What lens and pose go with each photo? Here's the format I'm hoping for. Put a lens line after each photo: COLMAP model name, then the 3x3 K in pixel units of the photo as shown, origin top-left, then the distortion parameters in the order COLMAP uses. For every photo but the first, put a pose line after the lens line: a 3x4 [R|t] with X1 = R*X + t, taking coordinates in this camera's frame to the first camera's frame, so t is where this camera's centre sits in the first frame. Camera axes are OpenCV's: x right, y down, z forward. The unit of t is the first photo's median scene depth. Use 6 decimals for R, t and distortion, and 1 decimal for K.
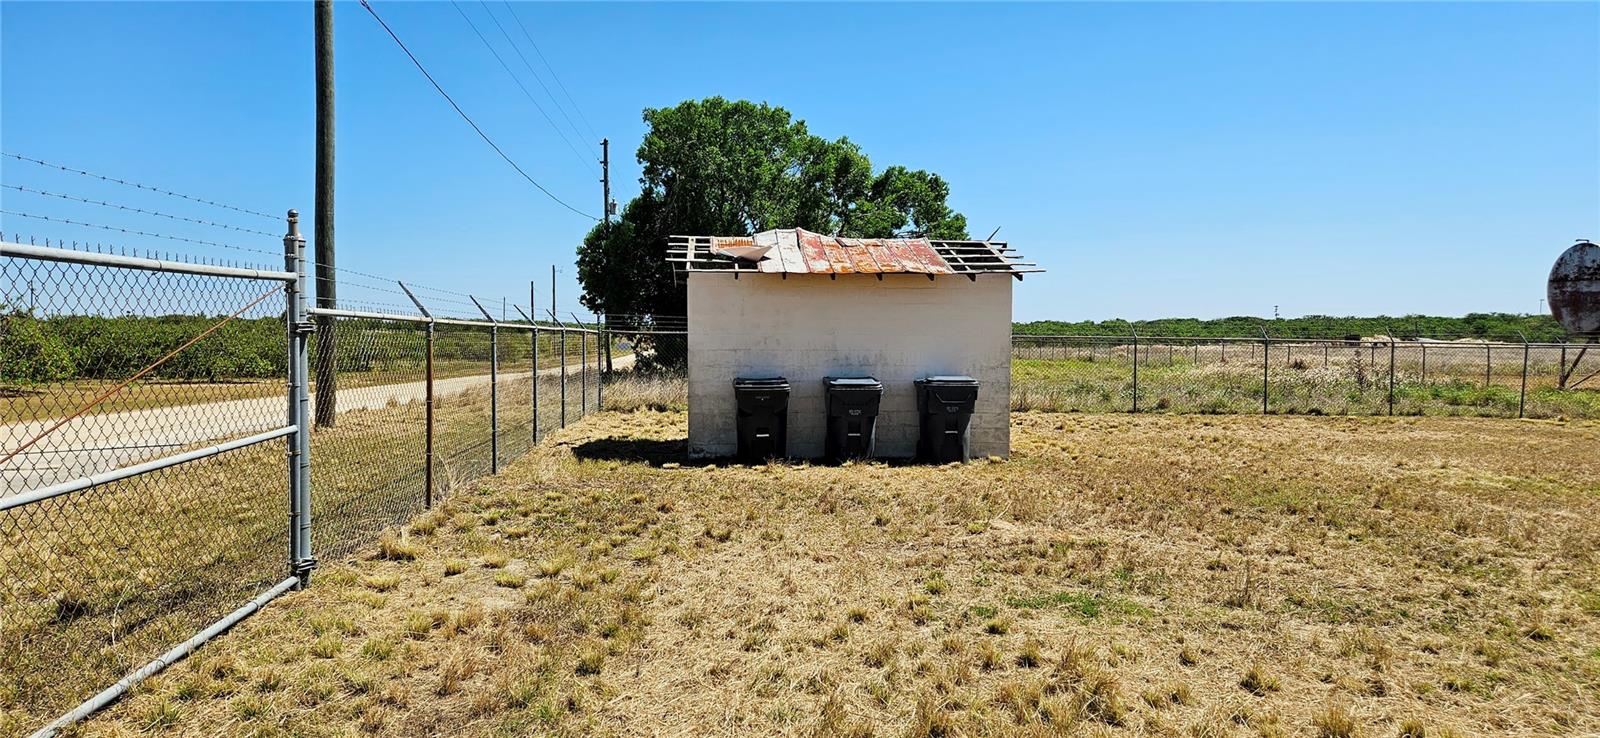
lens RADIAL K [[1064.2, 0, 801.5], [0, 1064.2, 399.5], [0, 0, 1]] dist [0.074472, -0.066509]
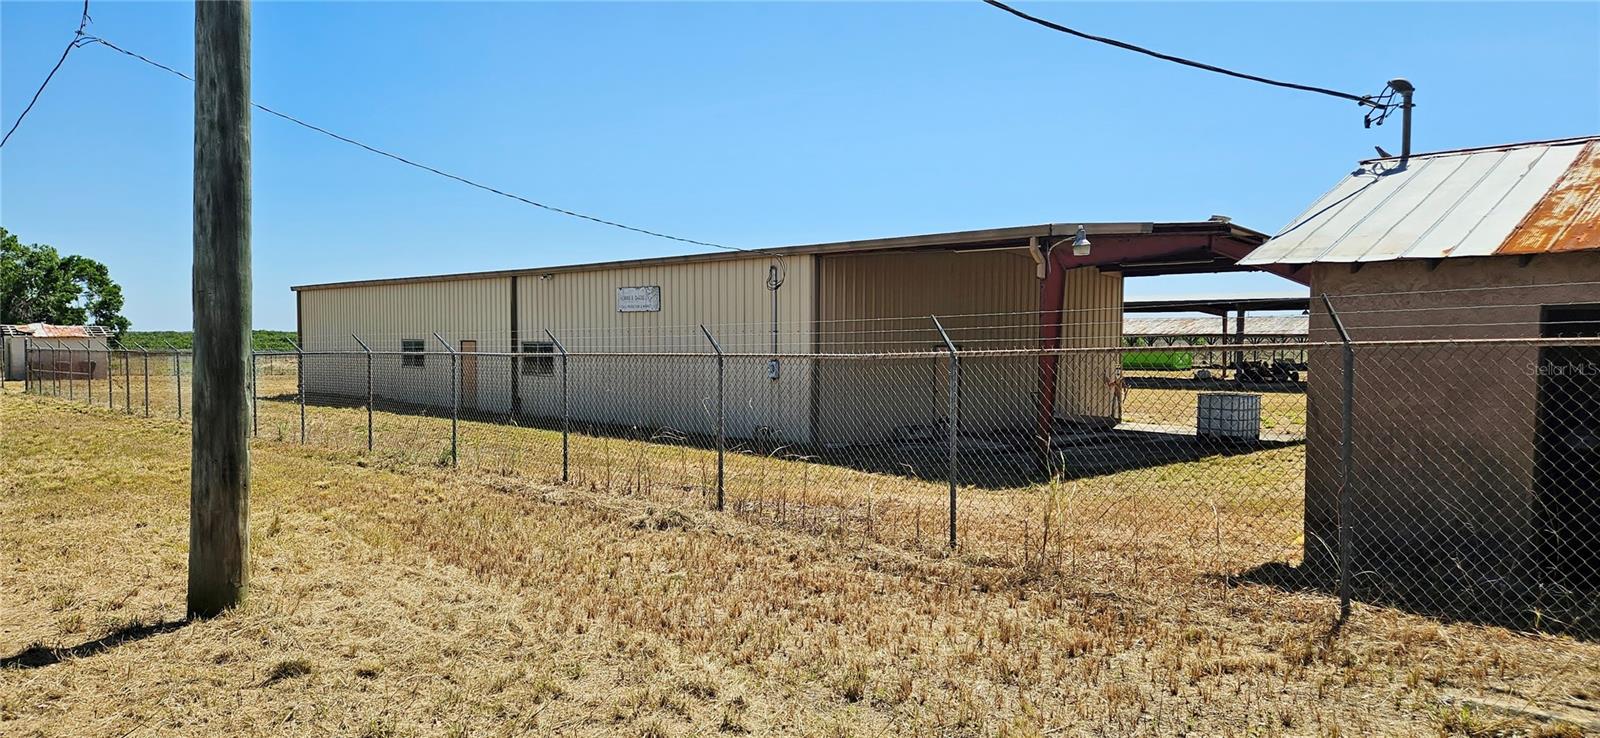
lens RADIAL K [[1064.2, 0, 801.5], [0, 1064.2, 399.5], [0, 0, 1]] dist [0.074472, -0.066509]
pose [[0.789377, -0.043815, 0.612344, -0.087260], [0.044394, 0.998913, 0.014245, 0.066259], [-0.612302, 0.015940, 0.790463, -1.336529]]
